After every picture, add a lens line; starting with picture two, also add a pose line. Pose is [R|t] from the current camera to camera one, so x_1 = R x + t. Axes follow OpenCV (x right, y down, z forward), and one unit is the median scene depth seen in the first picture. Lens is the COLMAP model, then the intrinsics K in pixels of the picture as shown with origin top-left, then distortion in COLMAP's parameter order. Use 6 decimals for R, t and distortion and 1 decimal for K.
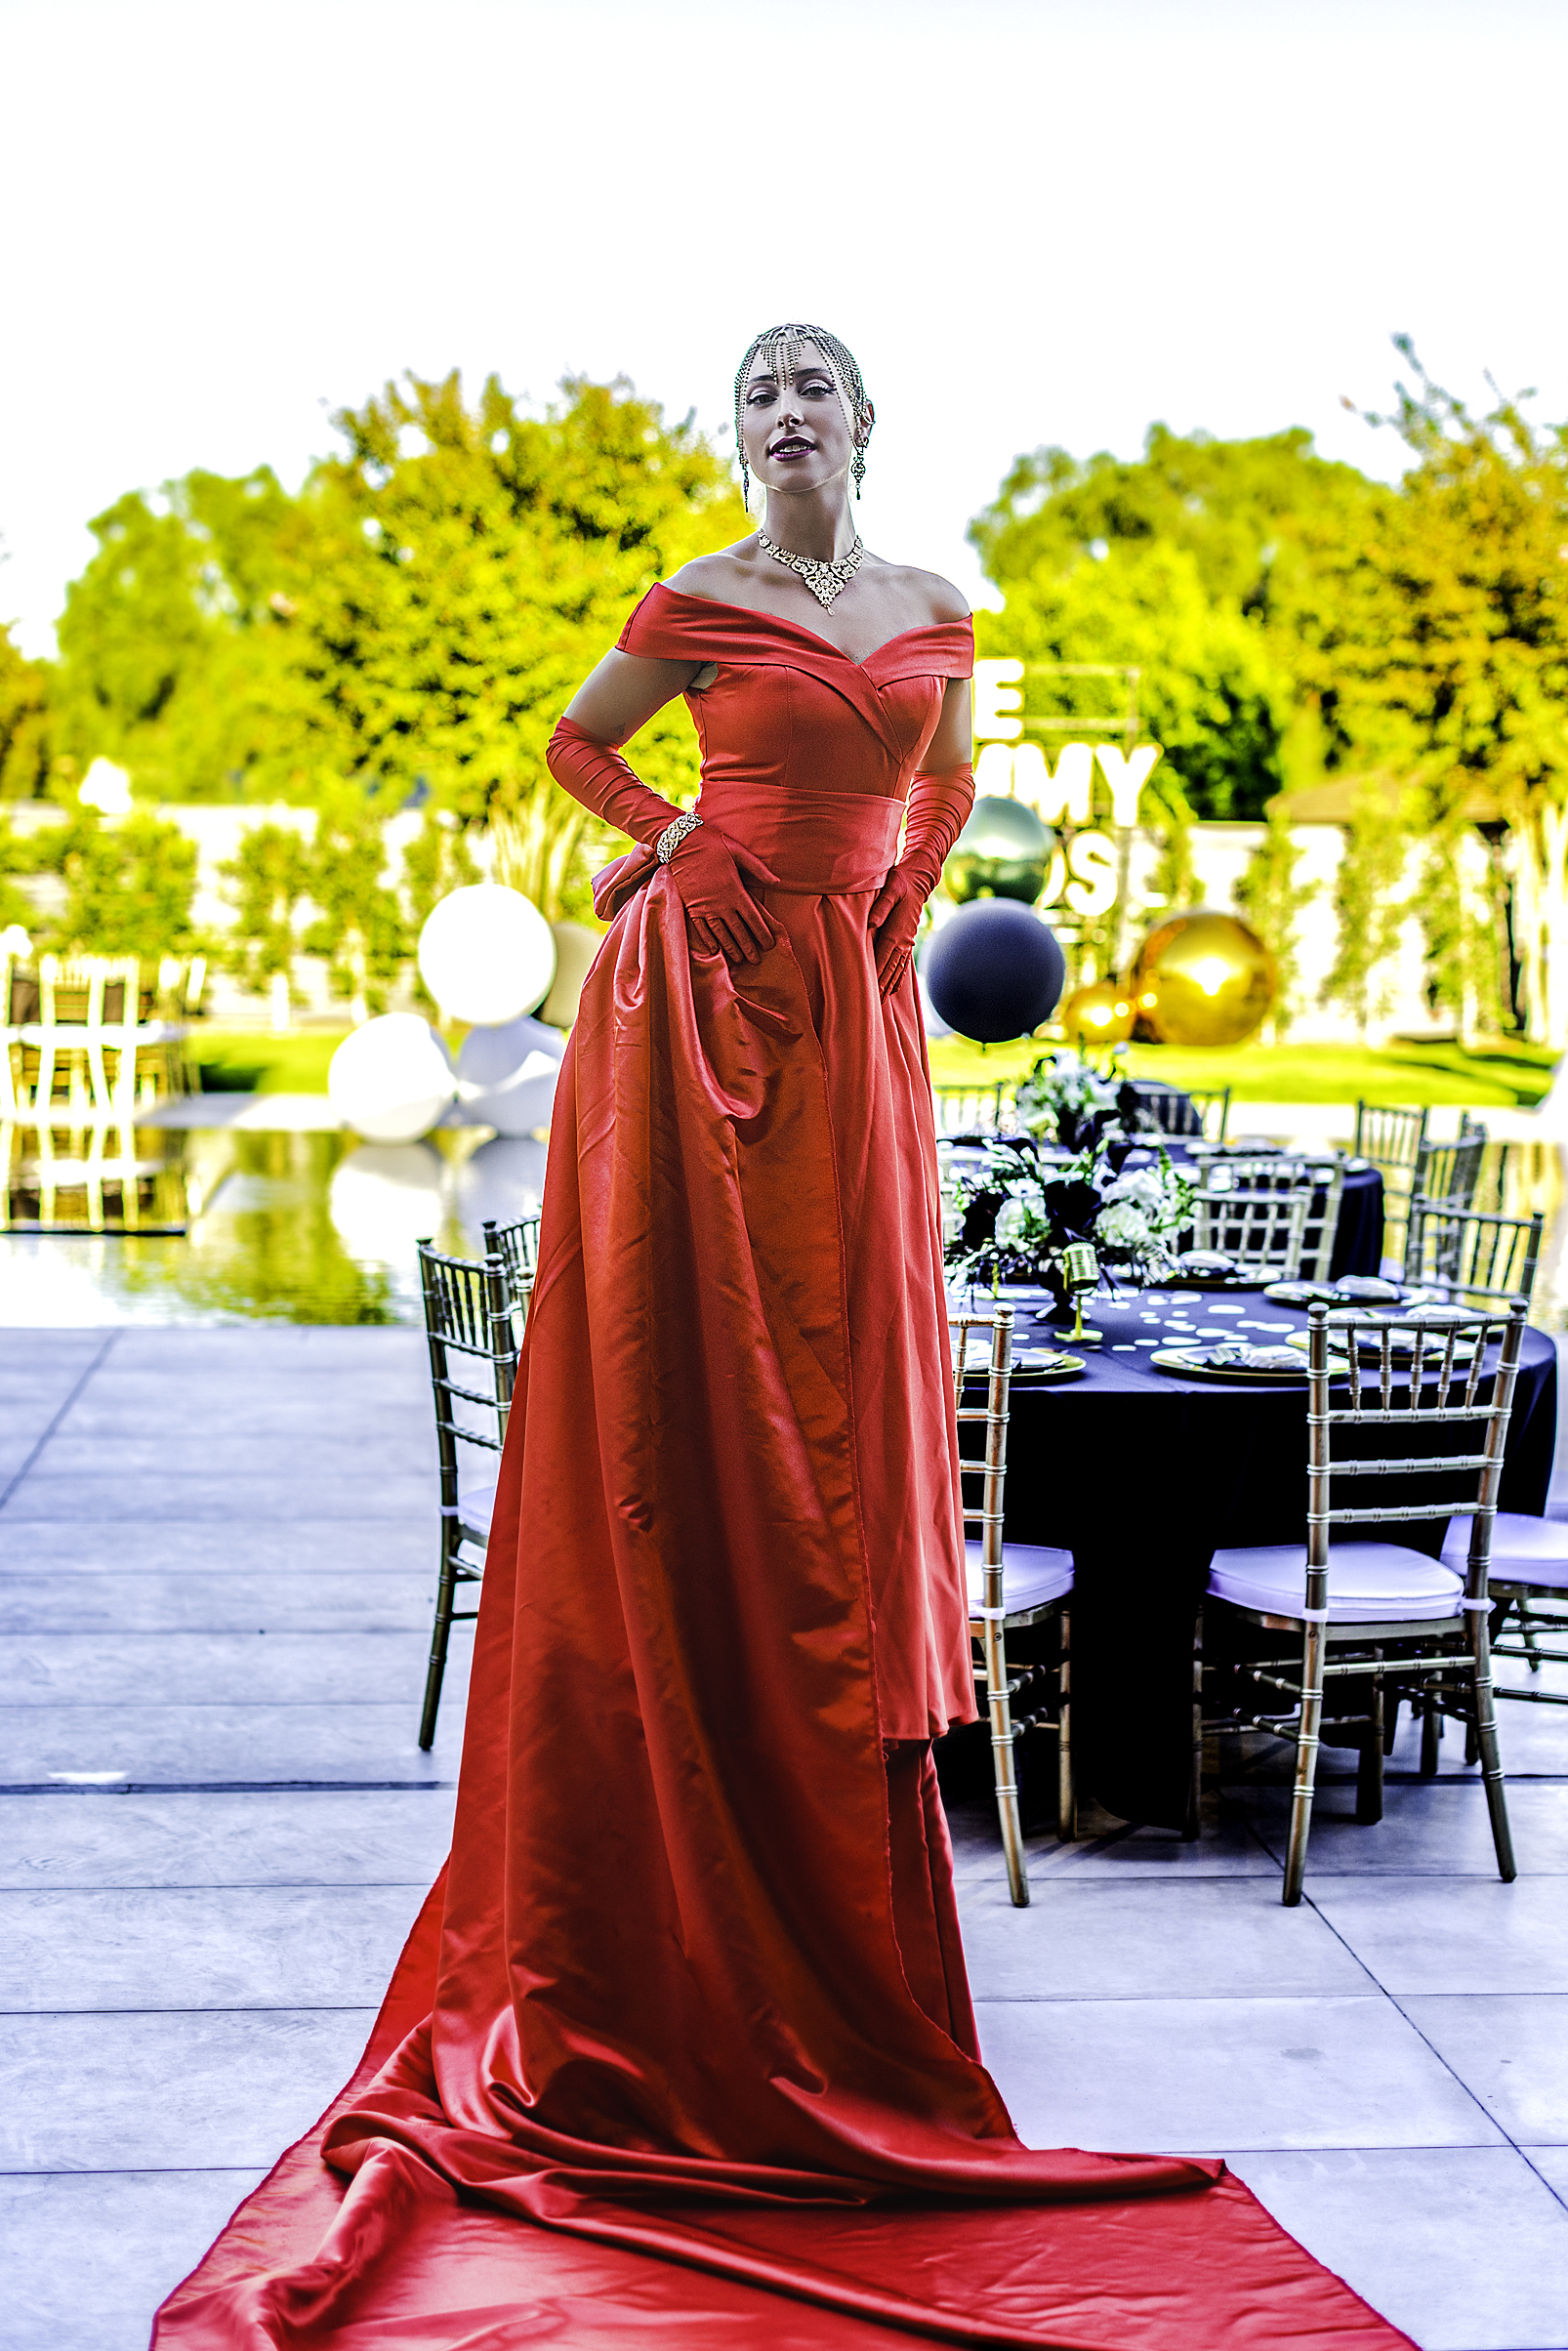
lens RADIAL K [[3404.1, 0, 779.2], [0, 3404.1, 1172.6], [0, 0, 1]] dist [0.145784, 0.000000]
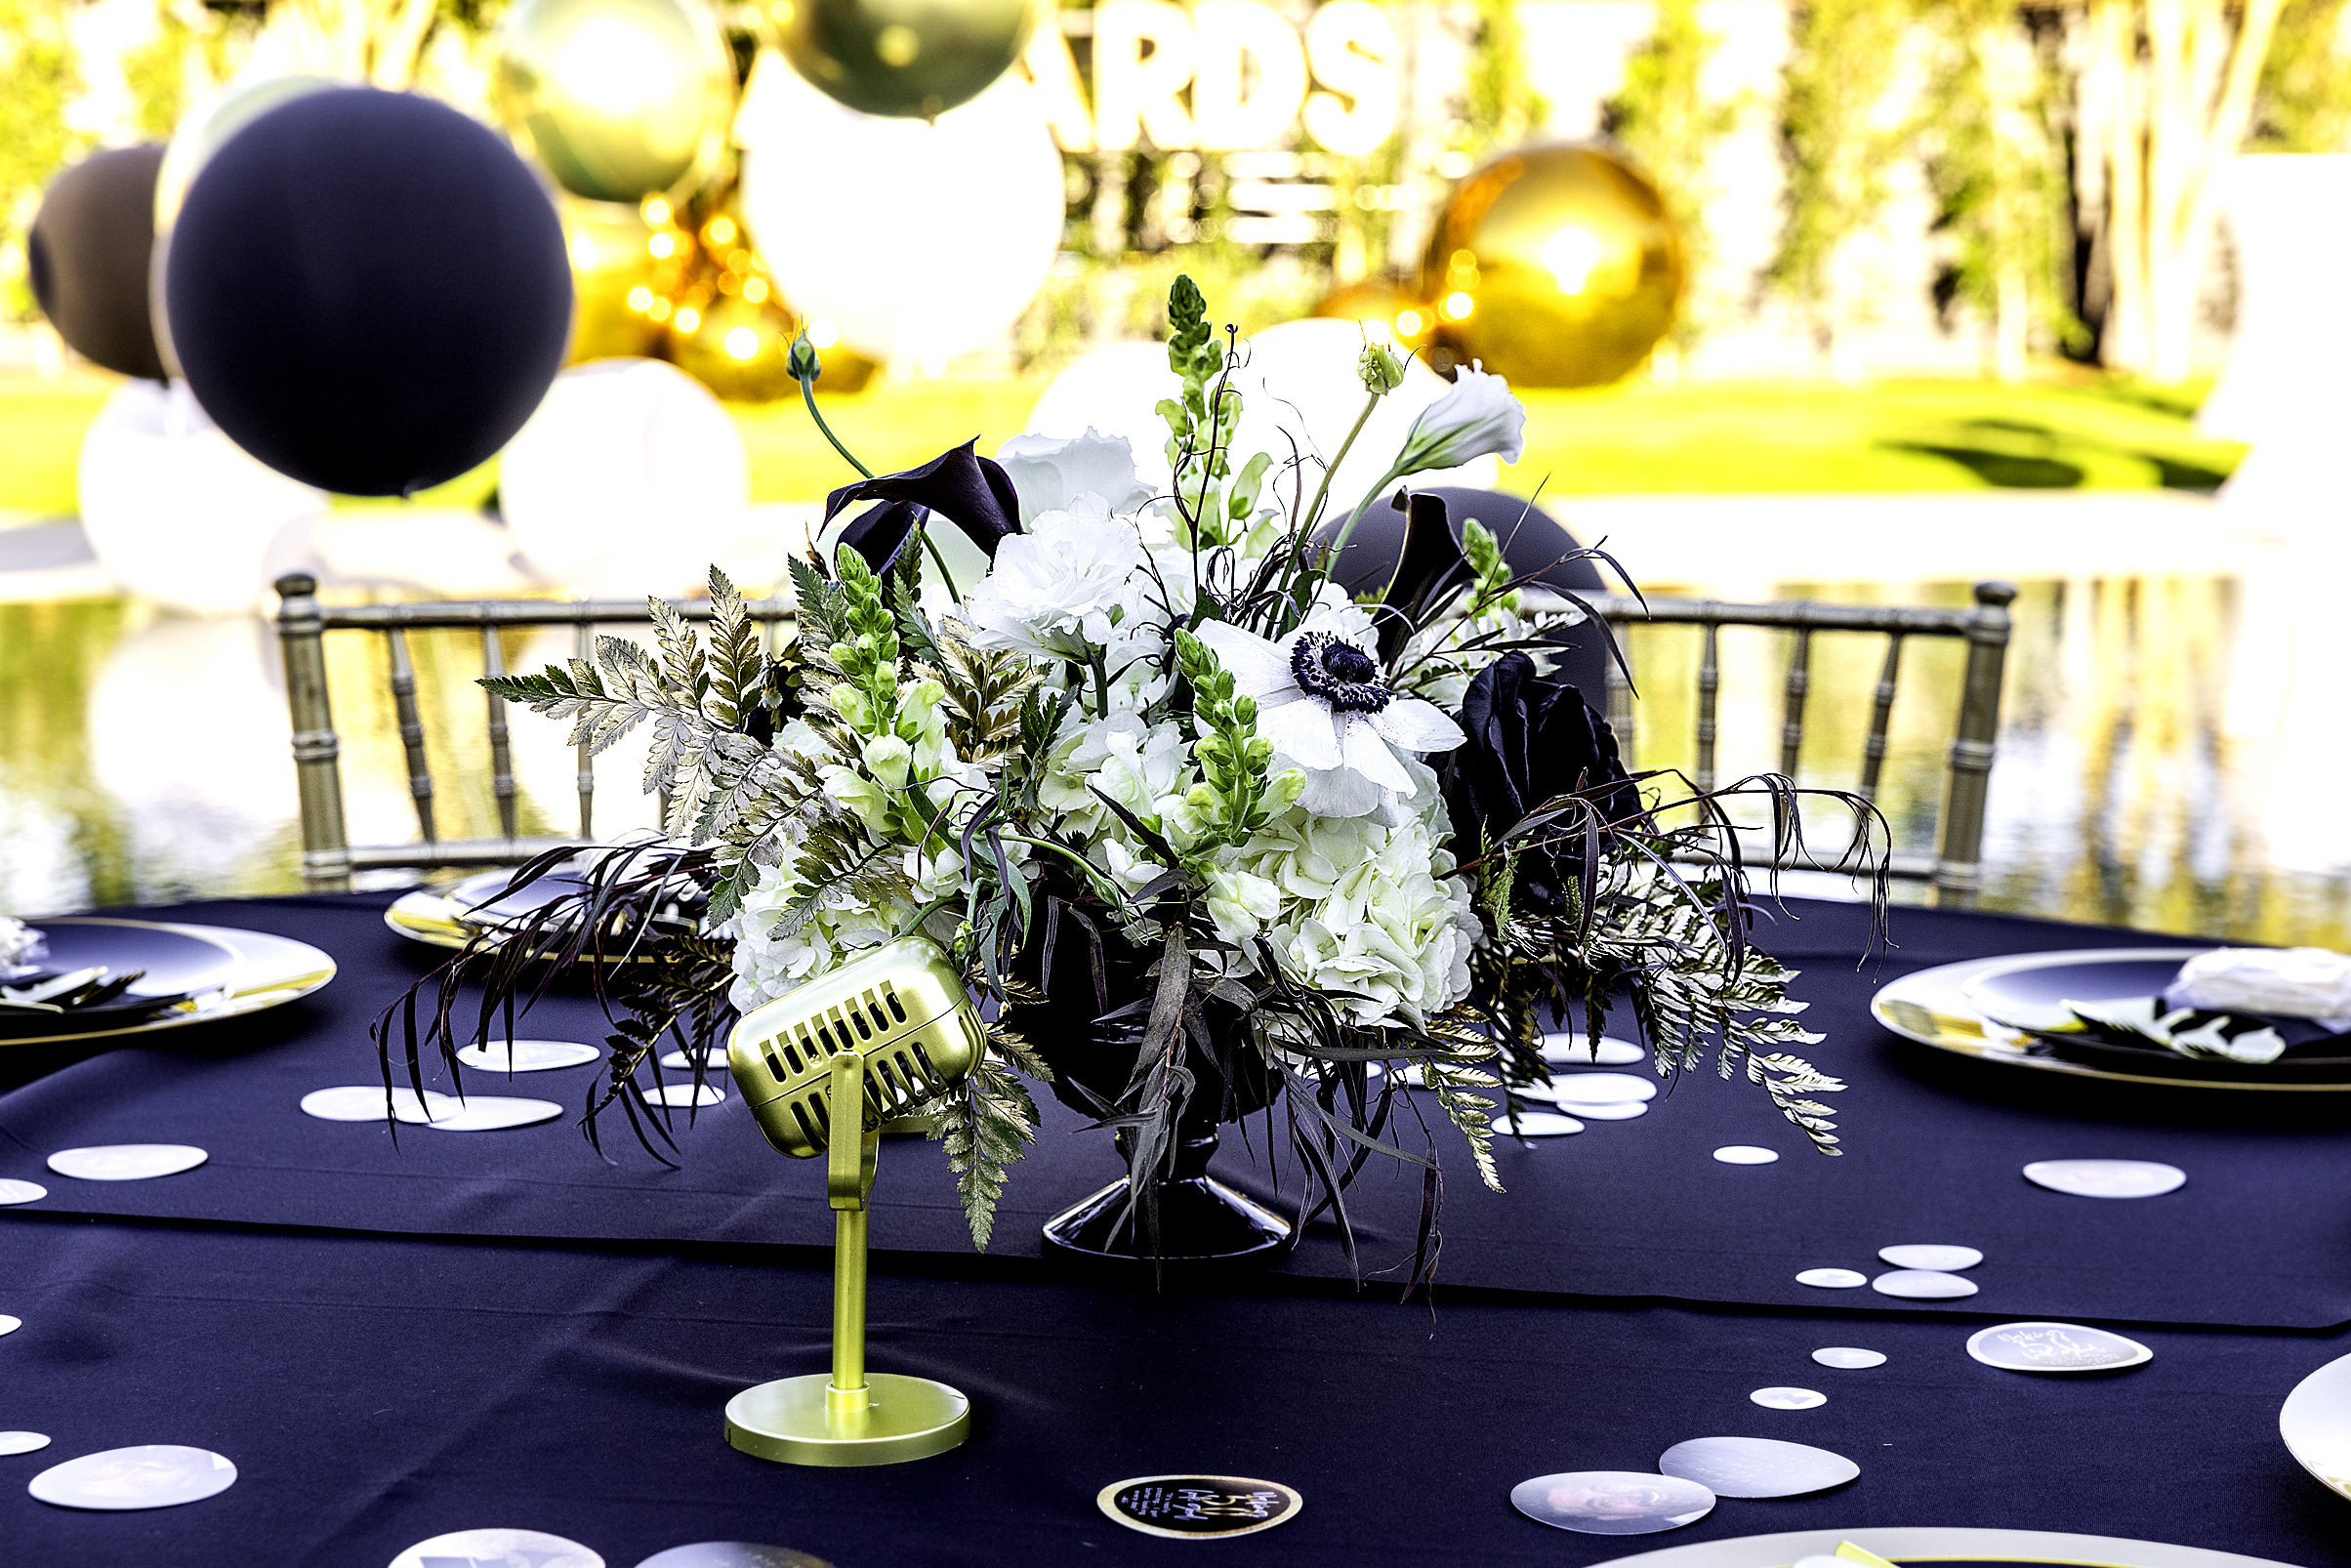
lens RADIAL K [[4669.3, 0, 1178.2], [0, 4669.3, 787.0], [0, 0, 1]] dist [0.153491, 0.000000]
pose [[0.998482, -0.023056, 0.050017, 0.021122], [0.020734, 0.998705, 0.046457, -0.008174], [-0.051024, -0.045349, 0.997667, 0.218497]]
